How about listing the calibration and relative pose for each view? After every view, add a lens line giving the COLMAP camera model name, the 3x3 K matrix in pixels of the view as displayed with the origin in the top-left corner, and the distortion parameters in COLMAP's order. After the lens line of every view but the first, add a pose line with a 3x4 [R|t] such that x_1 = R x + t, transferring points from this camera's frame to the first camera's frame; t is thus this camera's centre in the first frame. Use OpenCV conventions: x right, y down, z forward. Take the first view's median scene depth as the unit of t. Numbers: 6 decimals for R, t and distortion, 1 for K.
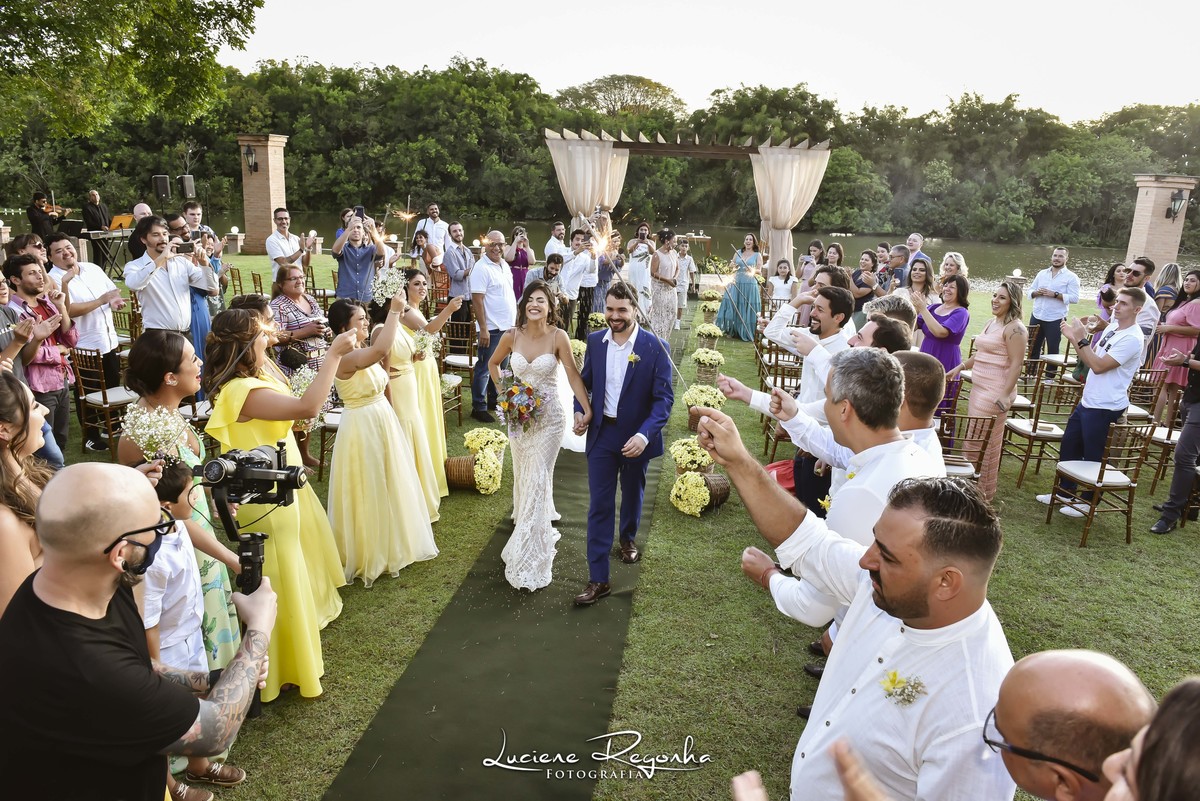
lens RADIAL K [[1208.9, 0, 536.7], [0, 1208.9, 454.0], [0, 0, 1]] dist [0.002235, 0.000000]
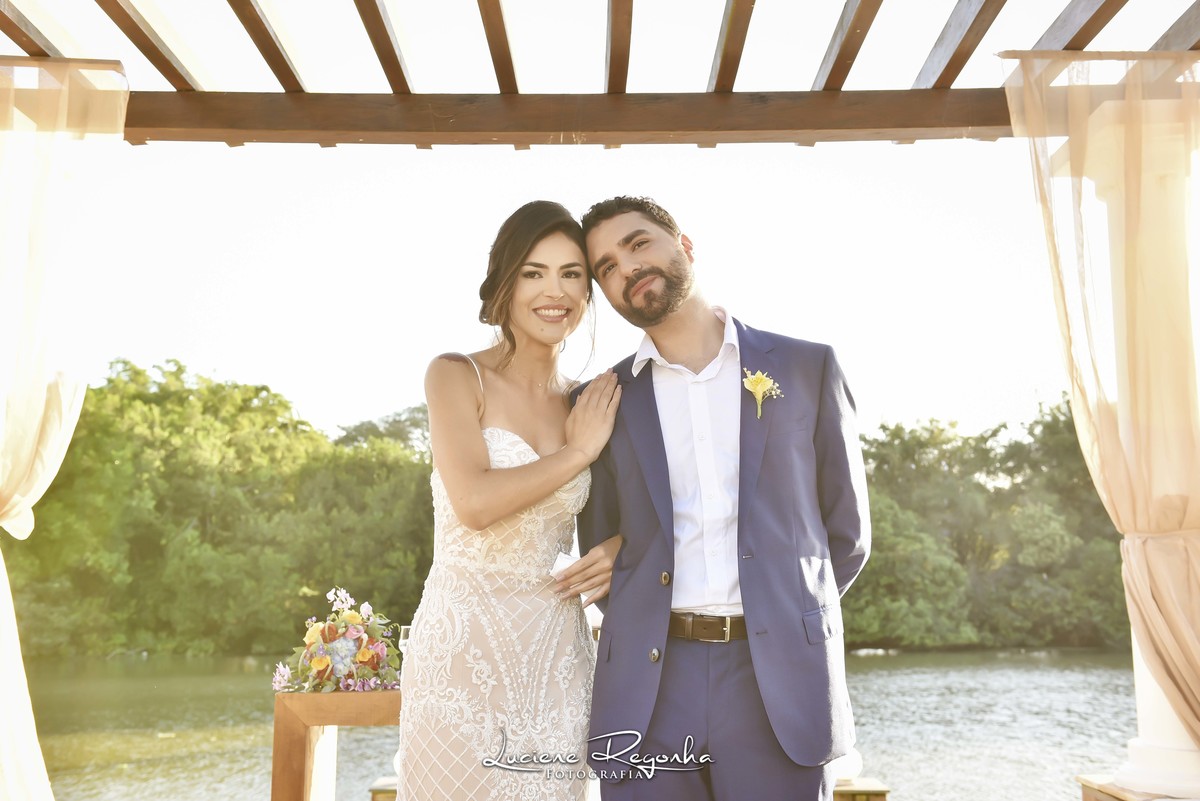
lens RADIAL K [[1208.9, 0, 601.4], [0, 1208.9, 400.2], [0, 0, 1]] dist [0.002235, 0.000000]
pose [[0.990868, -0.024550, 0.132583, 0.069164], [0.074826, 0.918101, -0.389218, -0.089160], [-0.112170, 0.395585, 0.911554, 0.504849]]
